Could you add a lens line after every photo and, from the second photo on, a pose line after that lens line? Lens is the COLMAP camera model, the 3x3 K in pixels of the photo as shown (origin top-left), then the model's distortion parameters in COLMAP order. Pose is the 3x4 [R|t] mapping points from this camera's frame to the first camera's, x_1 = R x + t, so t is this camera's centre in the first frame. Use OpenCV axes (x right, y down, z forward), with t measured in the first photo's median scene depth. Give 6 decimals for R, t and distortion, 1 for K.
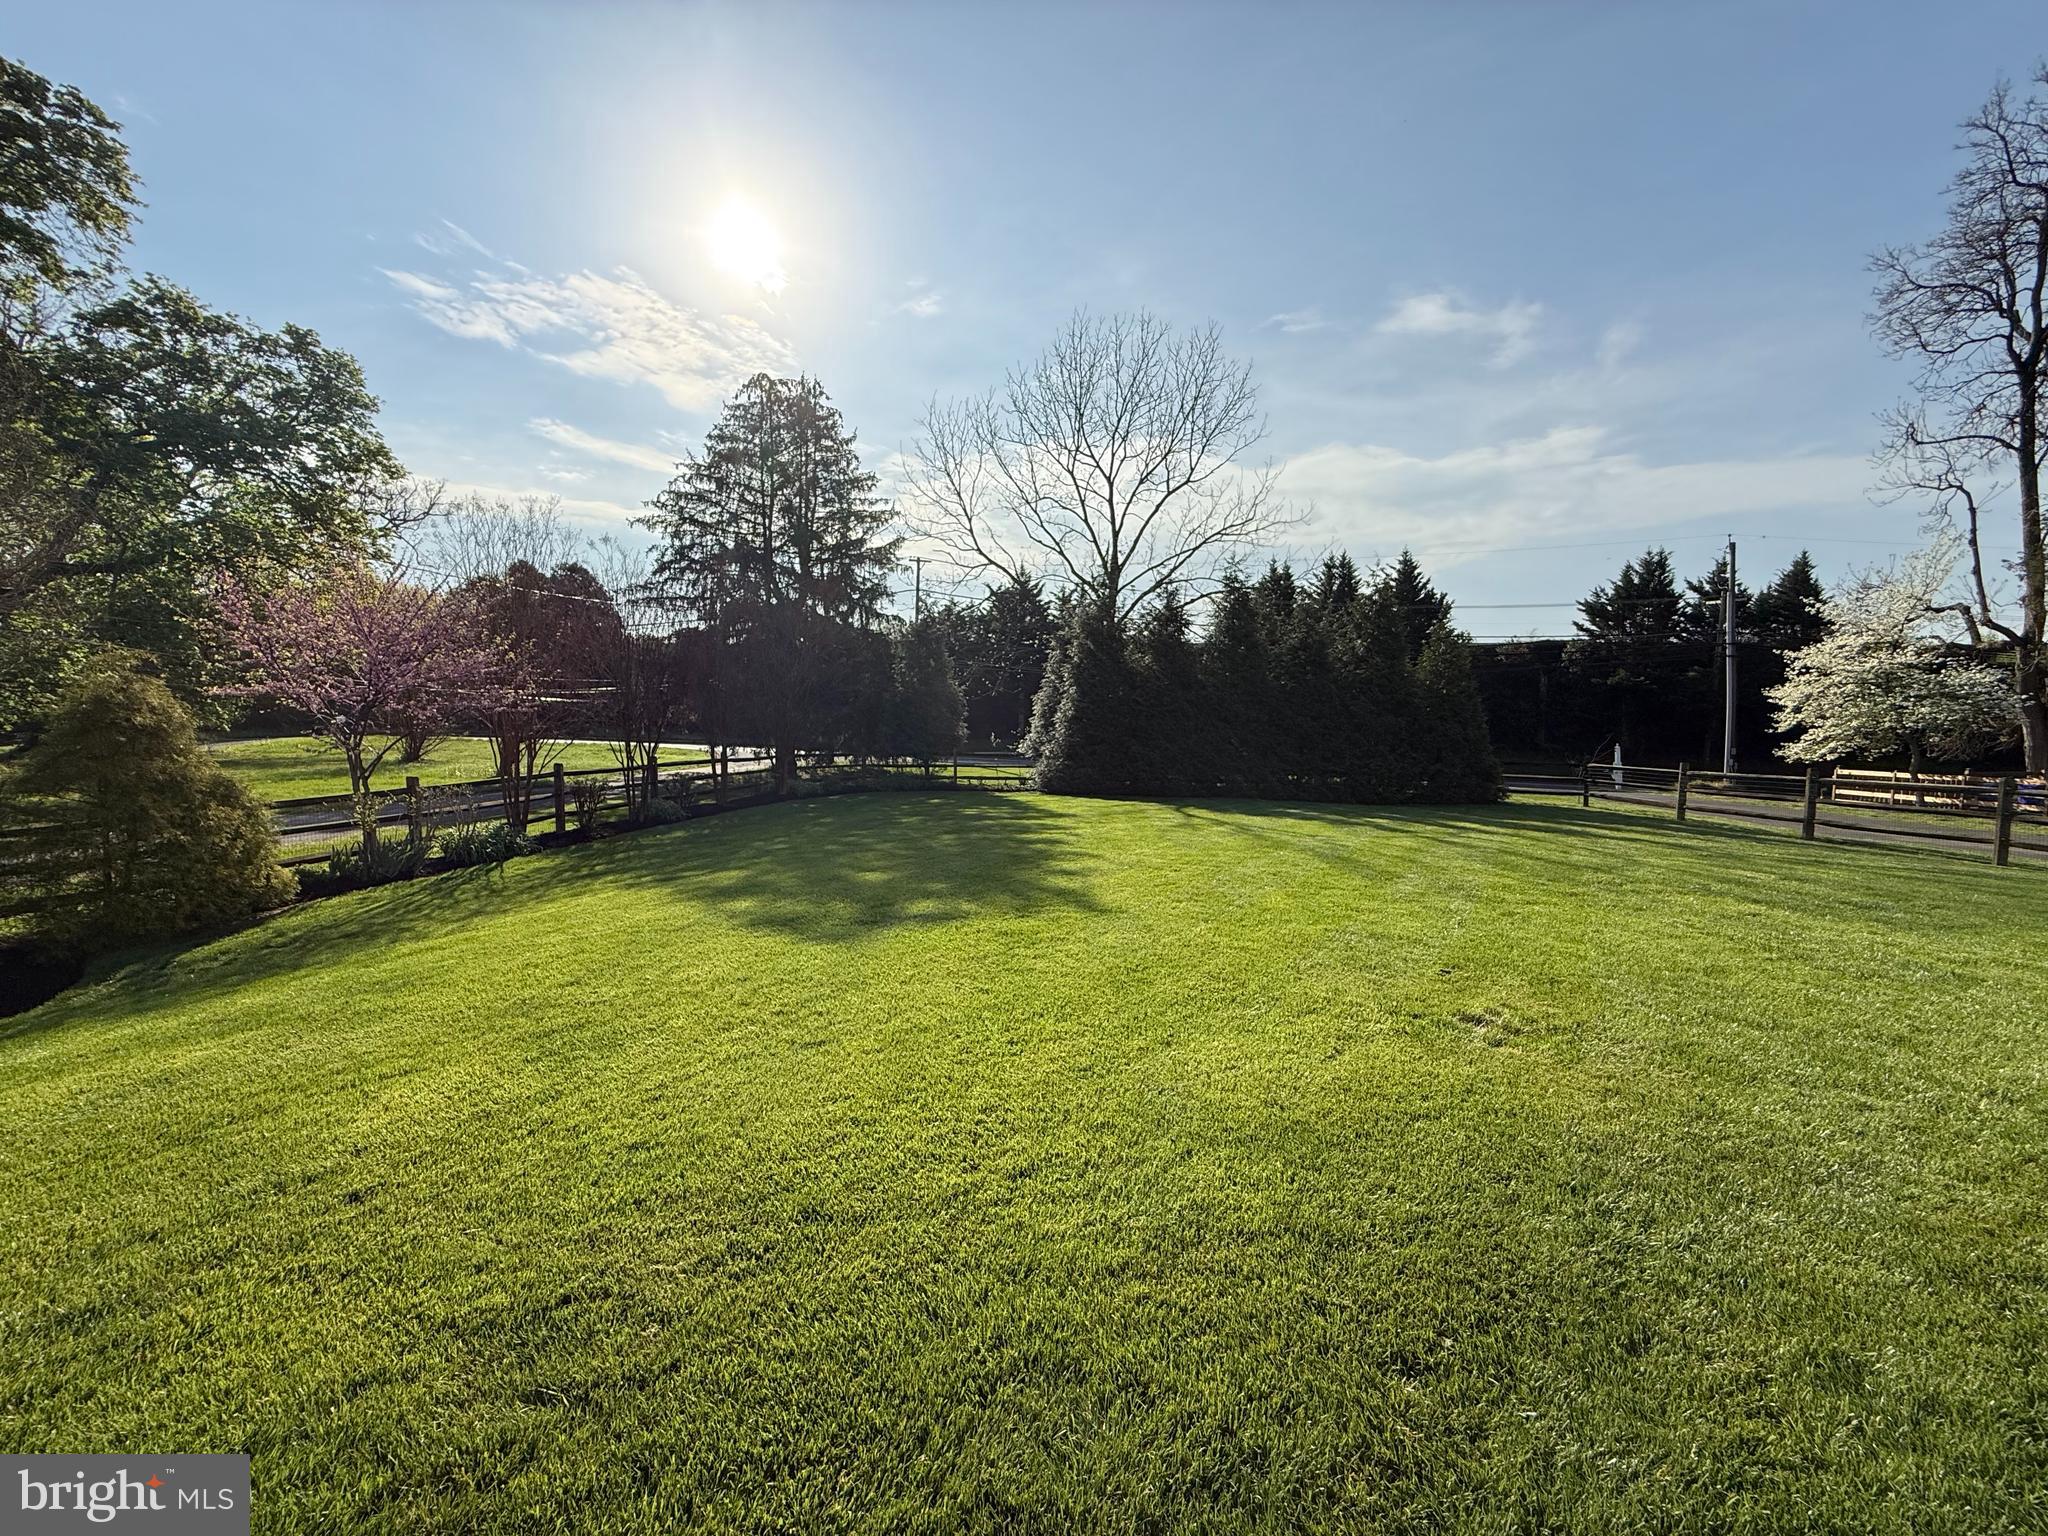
lens RADIAL K [[814.0, 0, 1017.8], [0, 814.0, 769.7], [0, 0, 1]] dist [-0.000071, 0.000161]
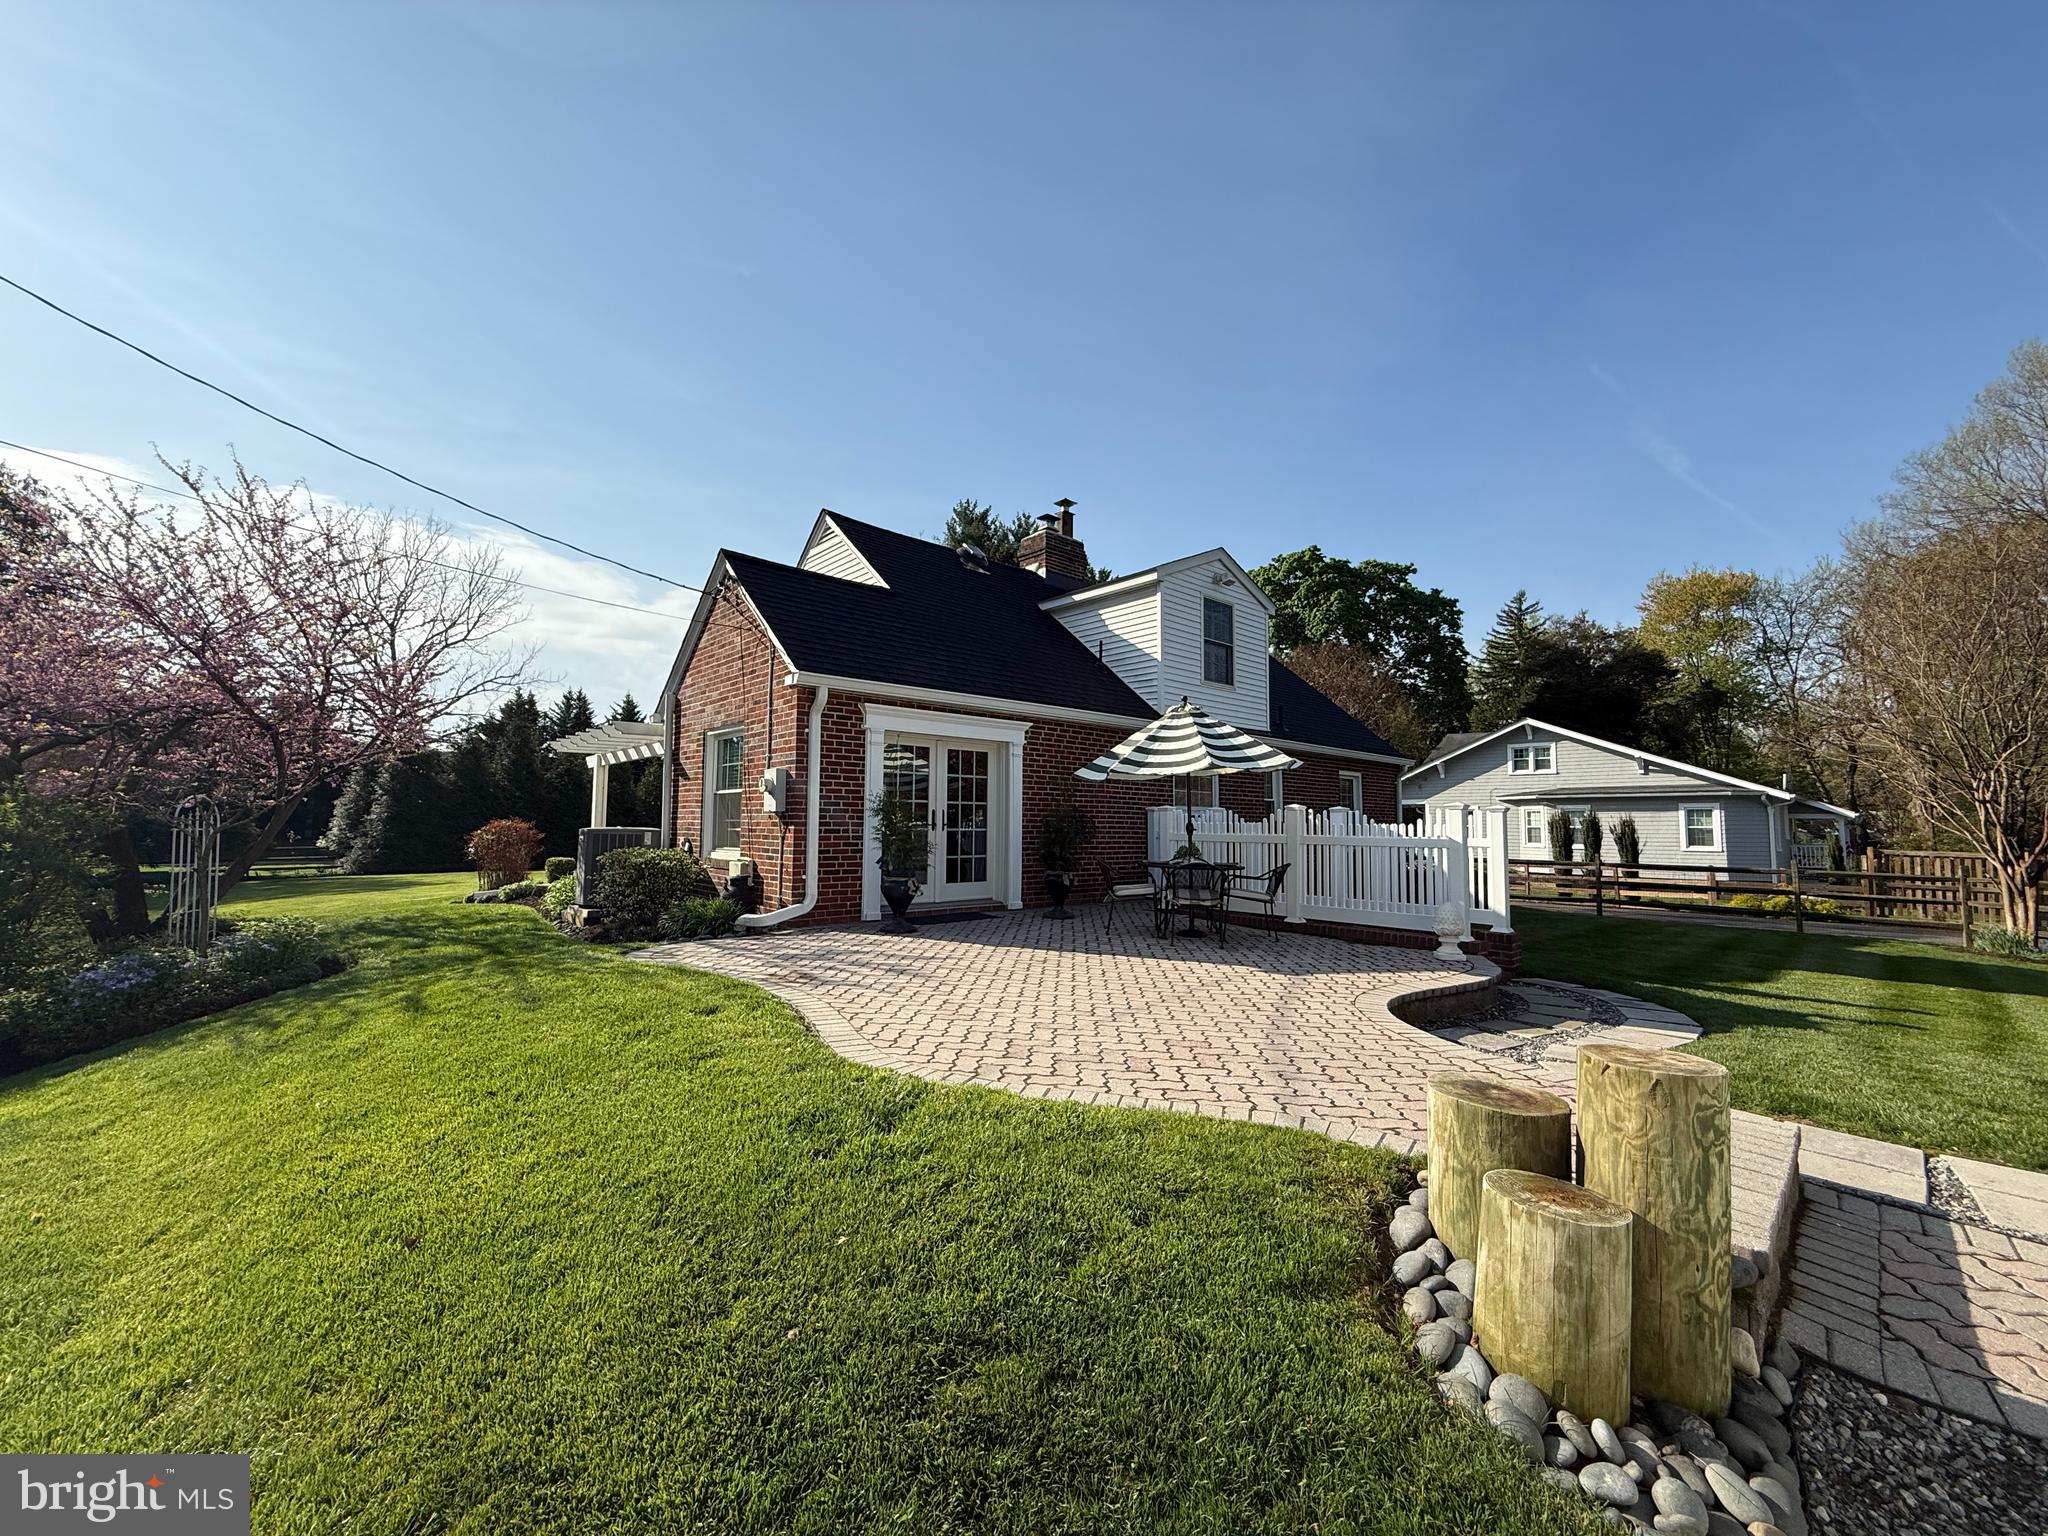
lens RADIAL K [[811.6, 0, 1017.6], [0, 811.6, 770.5], [0, 0, 1]] dist [-0.001495, -0.000173]
pose [[0.626909, 0.043805, 0.777860, -0.162842], [0.051064, 0.993961, -0.097129, 0.020613], [-0.777417, 0.100611, 0.620887, -0.330321]]
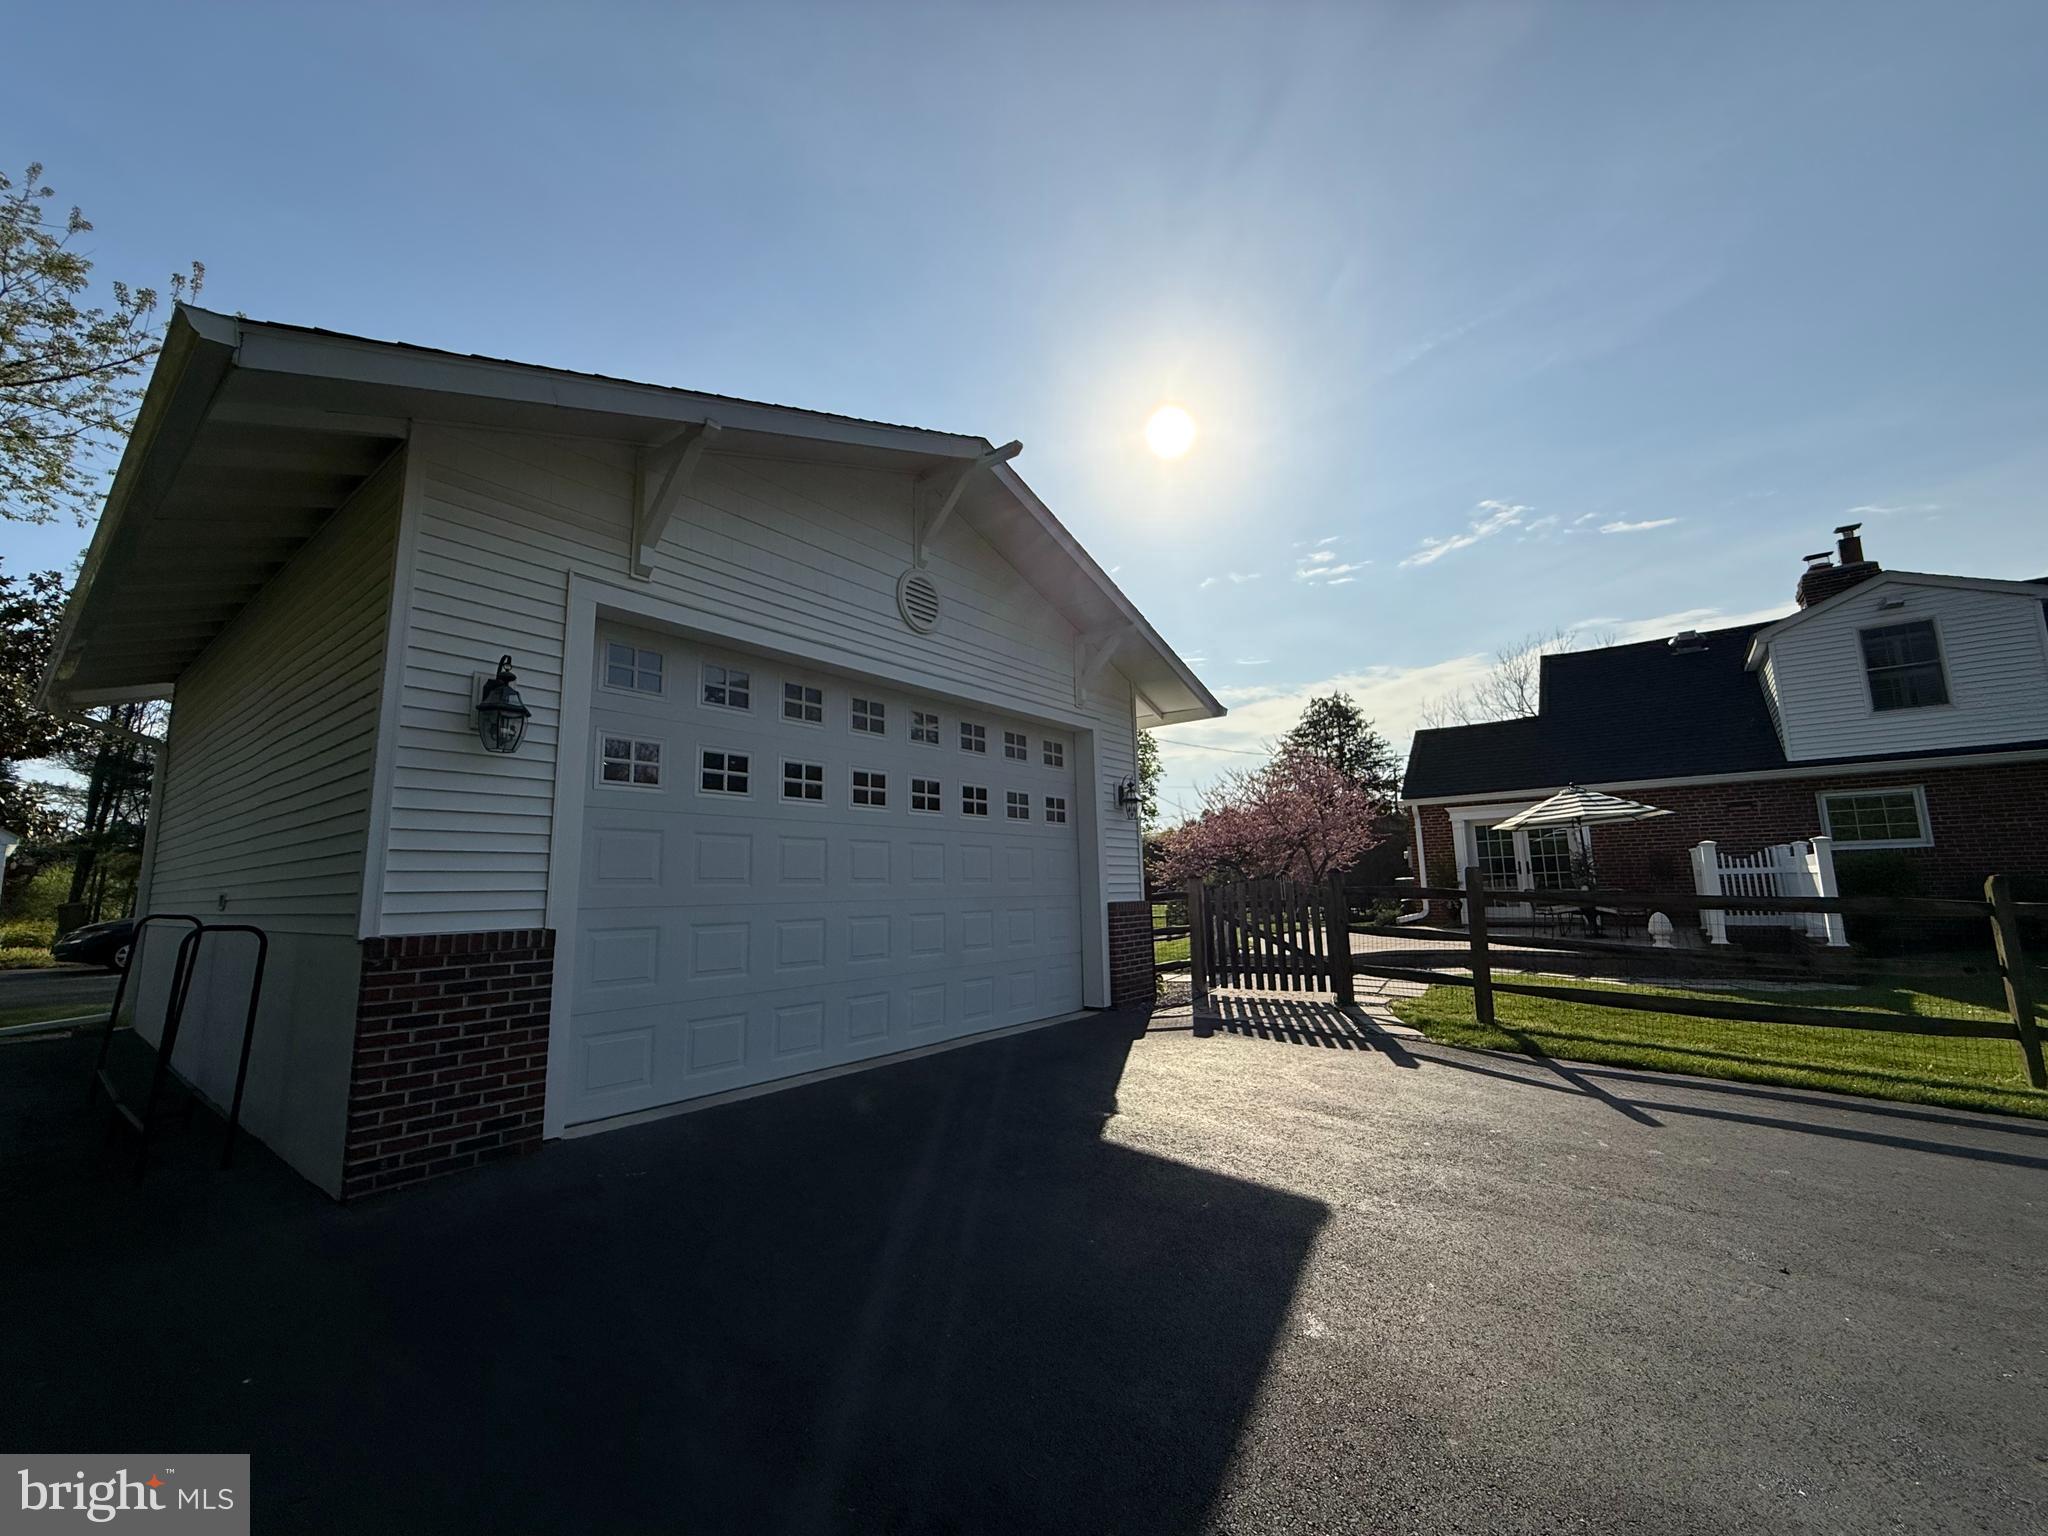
lens RADIAL K [[814.0, 0, 1017.8], [0, 814.0, 769.7], [0, 0, 1]] dist [-0.000071, 0.000161]
pose [[0.882820, -0.101801, -0.458548, -0.062162], [0.002096, 0.977075, -0.212883, 0.040075], [0.469708, 0.186976, 0.862795, -0.541030]]
